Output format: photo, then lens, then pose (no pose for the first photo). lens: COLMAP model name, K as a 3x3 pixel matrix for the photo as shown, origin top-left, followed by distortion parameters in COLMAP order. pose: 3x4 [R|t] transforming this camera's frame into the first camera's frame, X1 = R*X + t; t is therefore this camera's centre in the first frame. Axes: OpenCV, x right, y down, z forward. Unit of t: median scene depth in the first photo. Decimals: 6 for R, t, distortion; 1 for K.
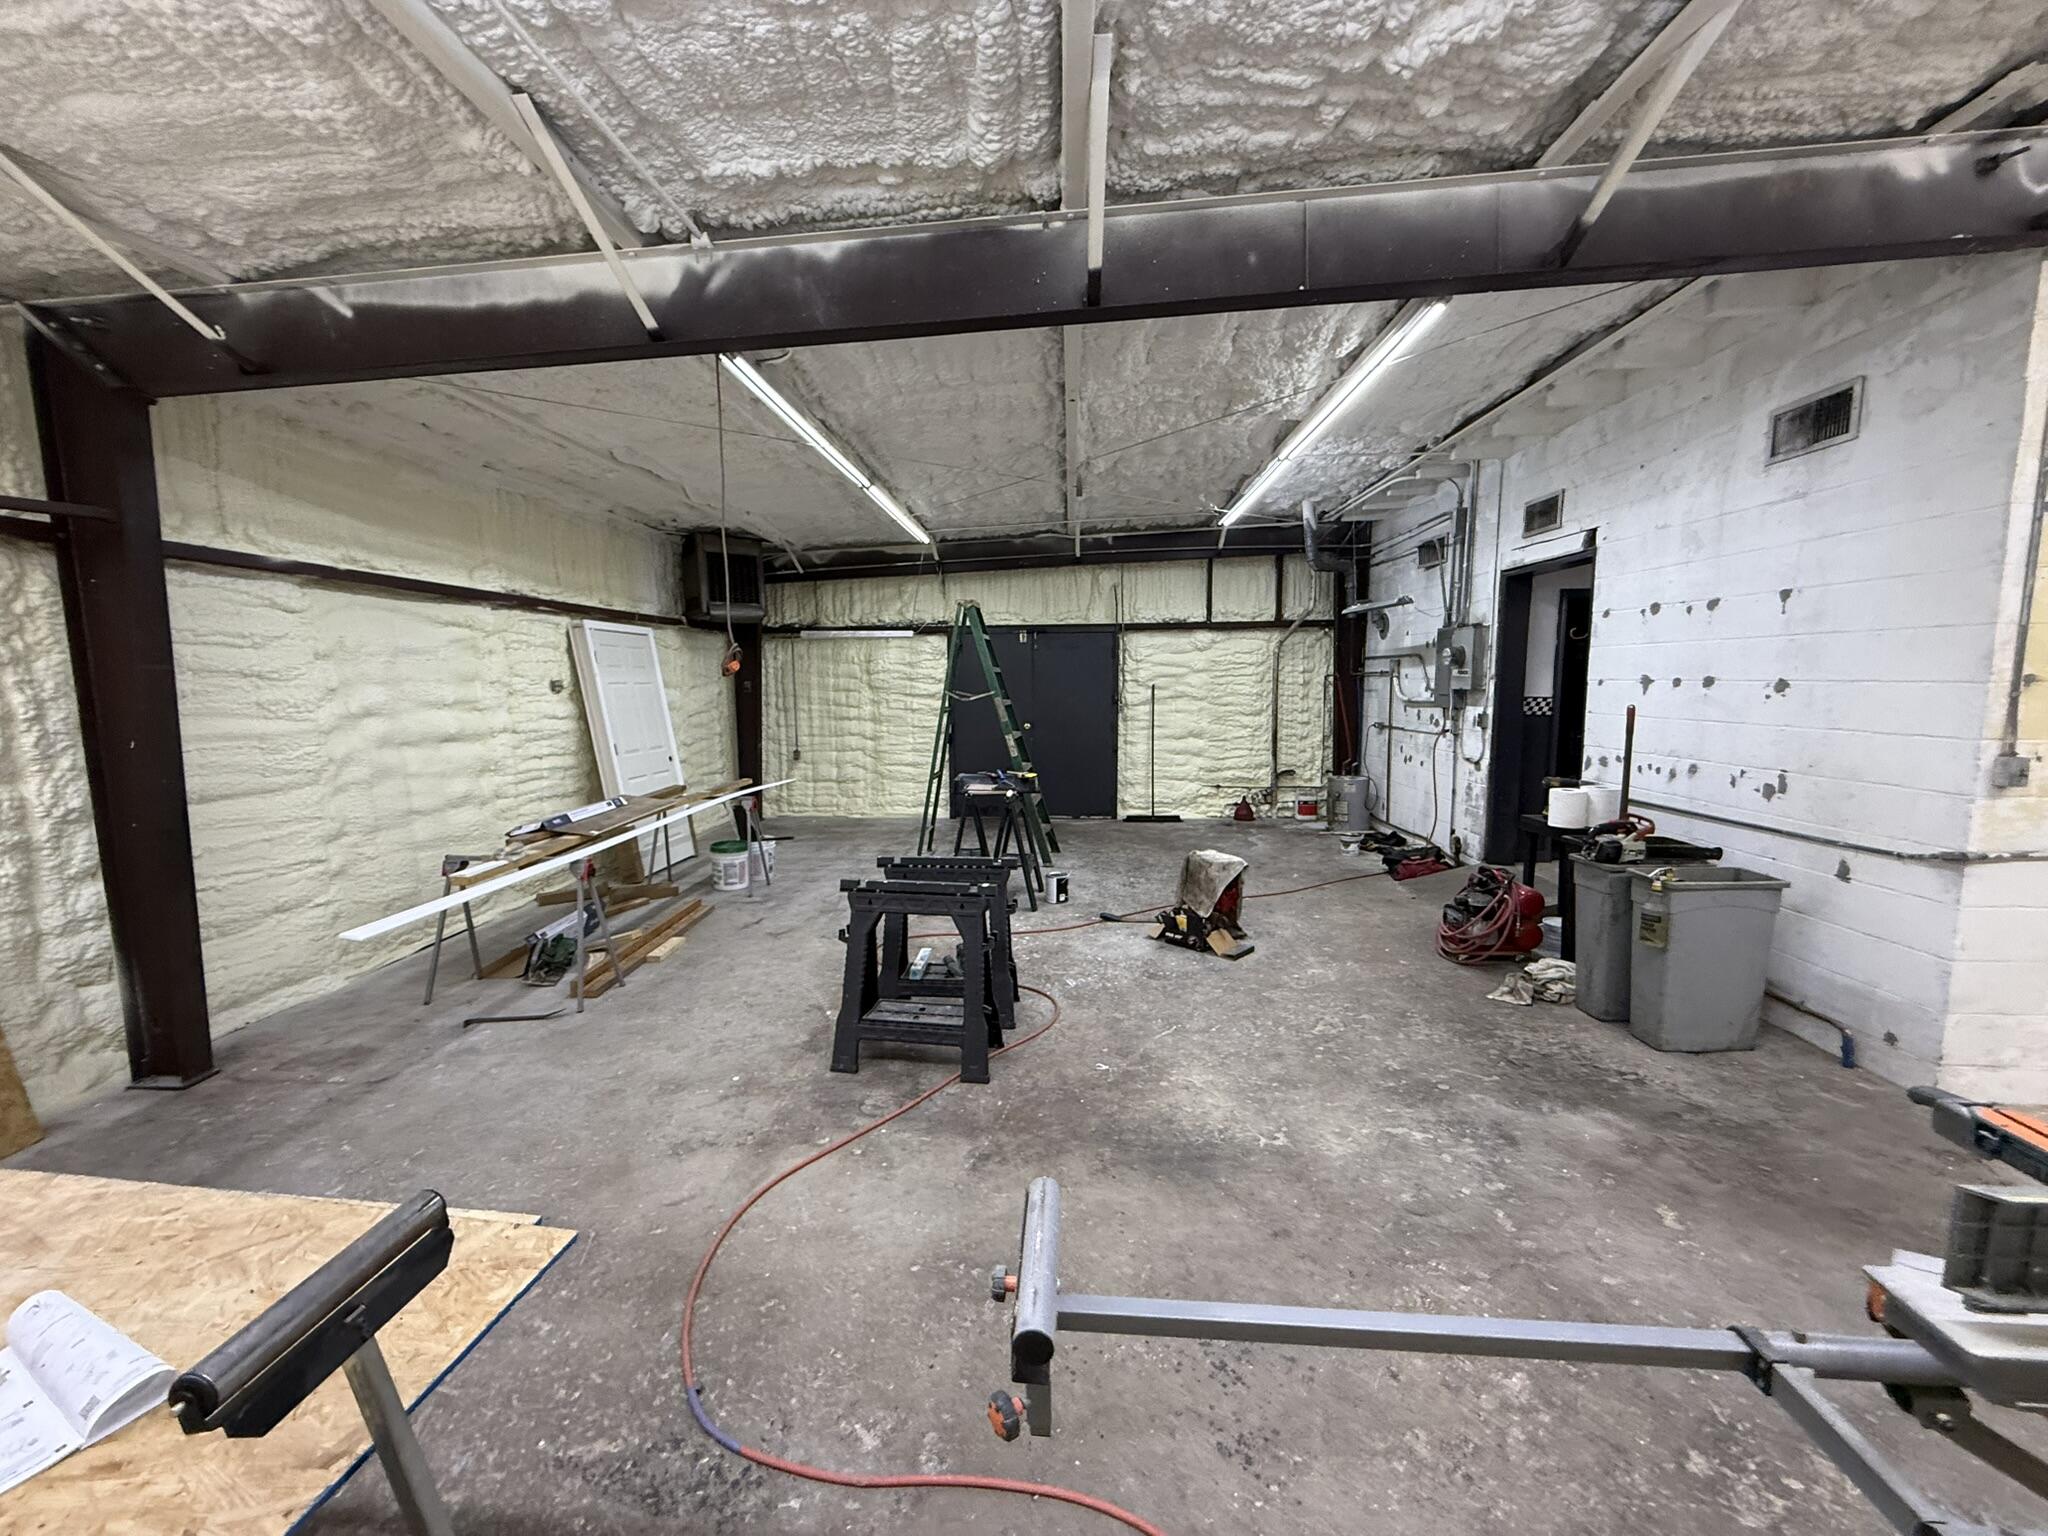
lens RADIAL K [[818.0, 0, 1021.8], [0, 818.0, 771.7], [0, 0, 1]] dist [-0.000450, 0.000053]
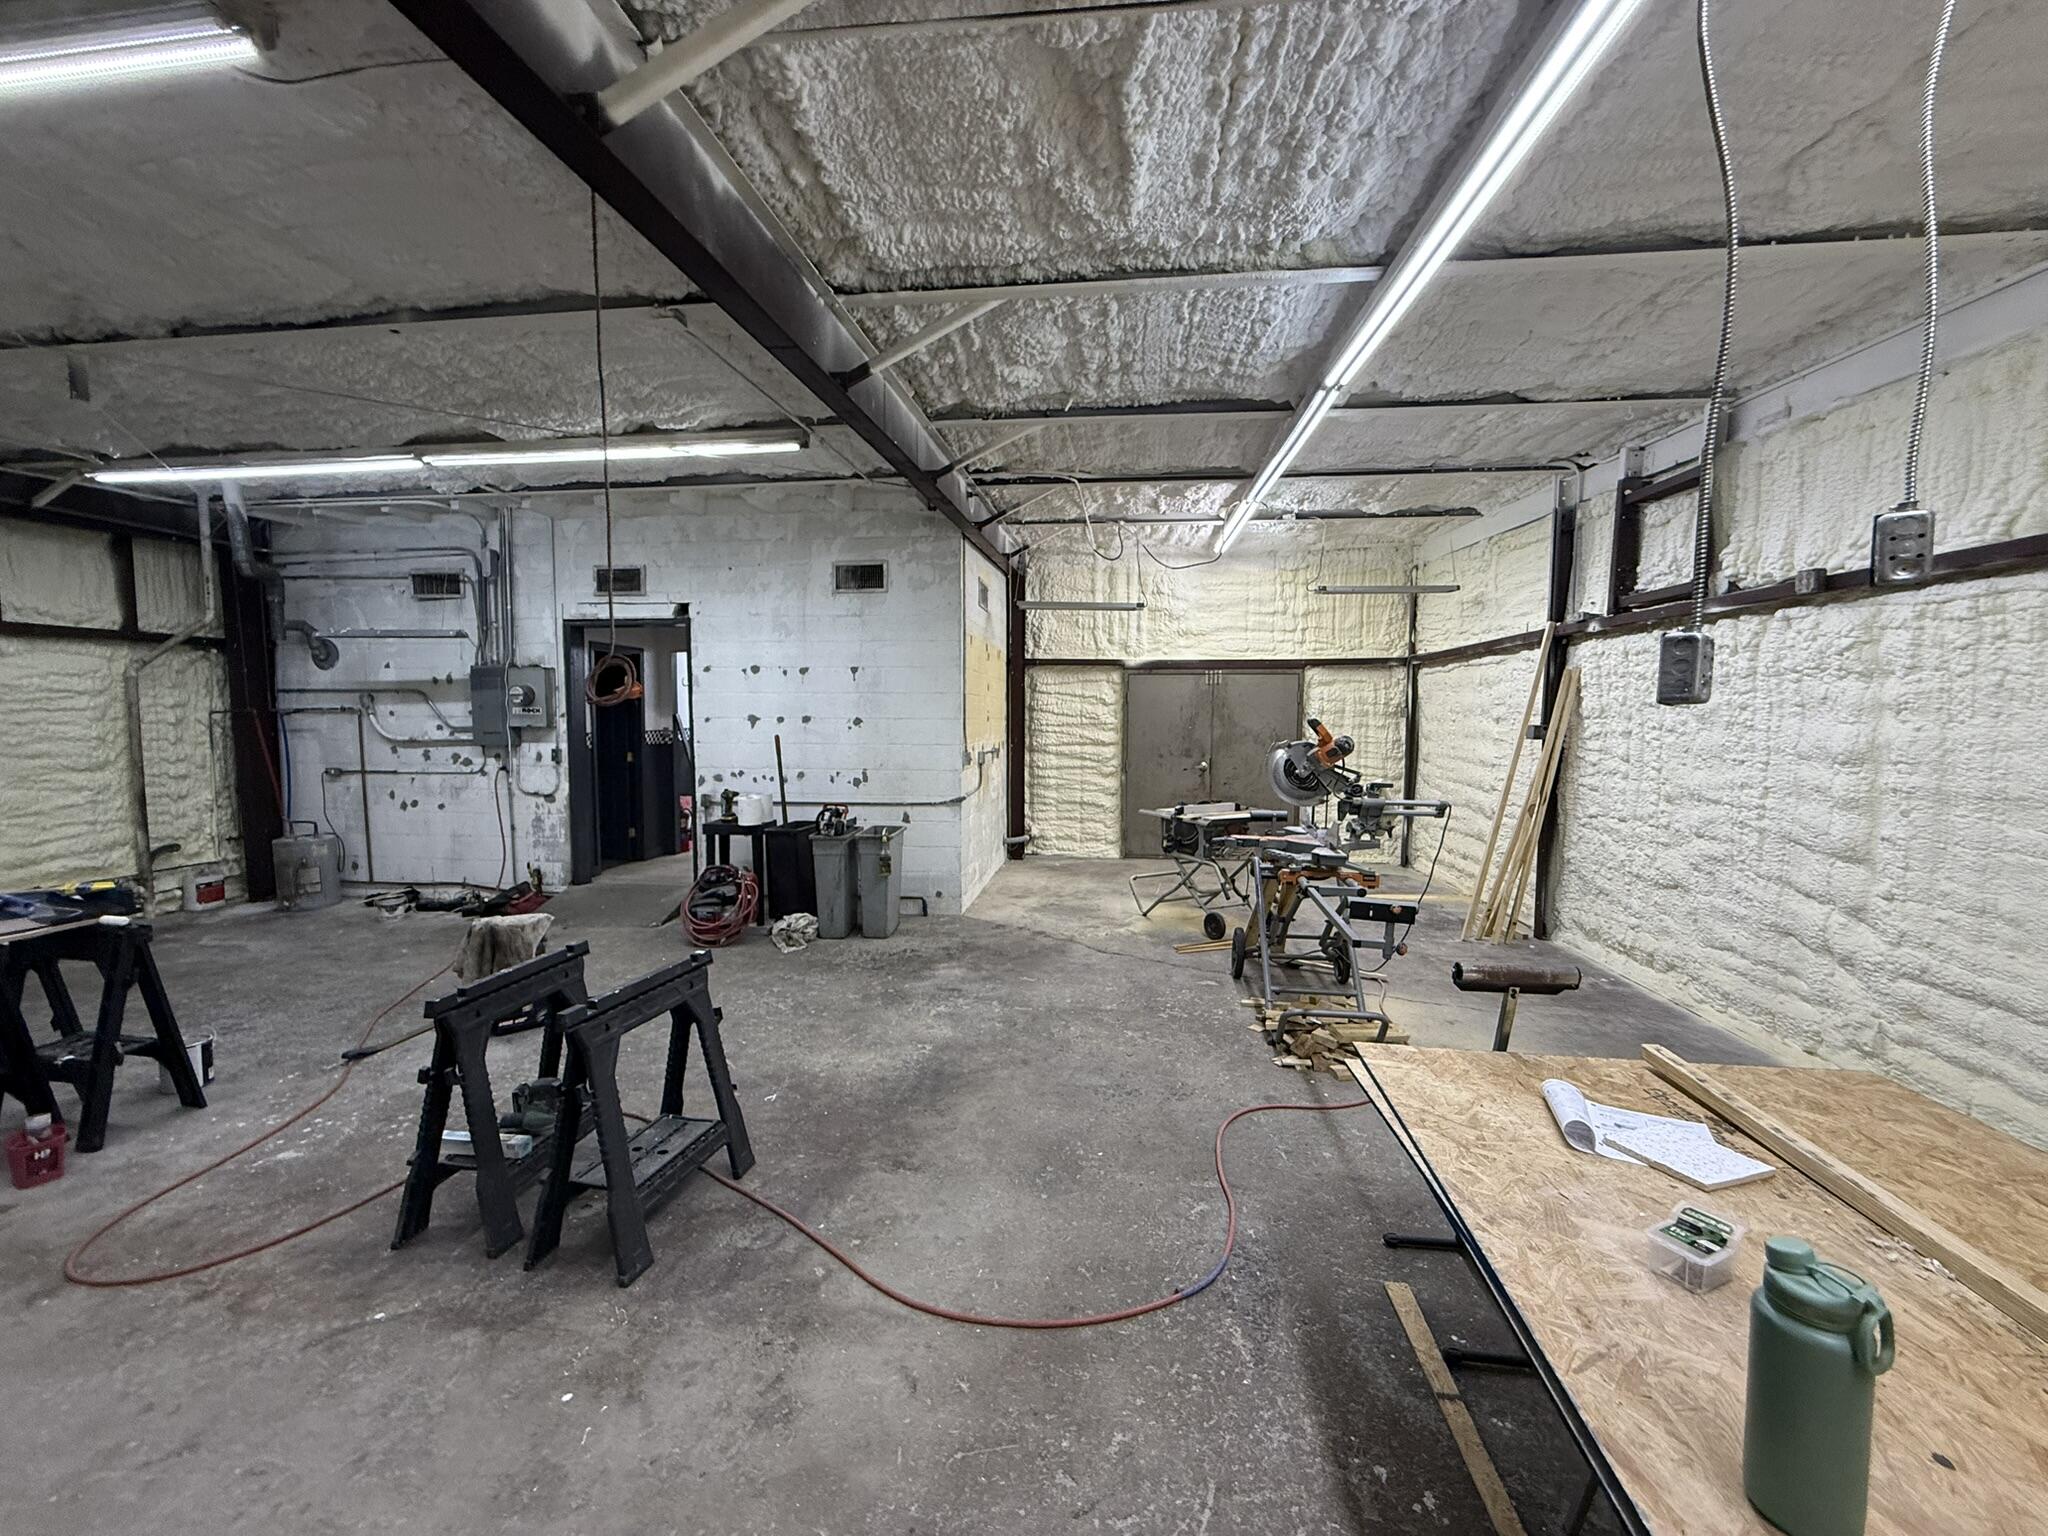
lens RADIAL K [[818.0, 0, 1021.4], [0, 818.0, 770.5], [0, 0, 1]] dist [-0.000450, 0.000053]
pose [[0.060972, -0.059730, 0.996351, -0.554426], [0.110103, 0.992519, 0.052763, -0.037622], [-0.992048, 0.106484, 0.067093, 0.375675]]
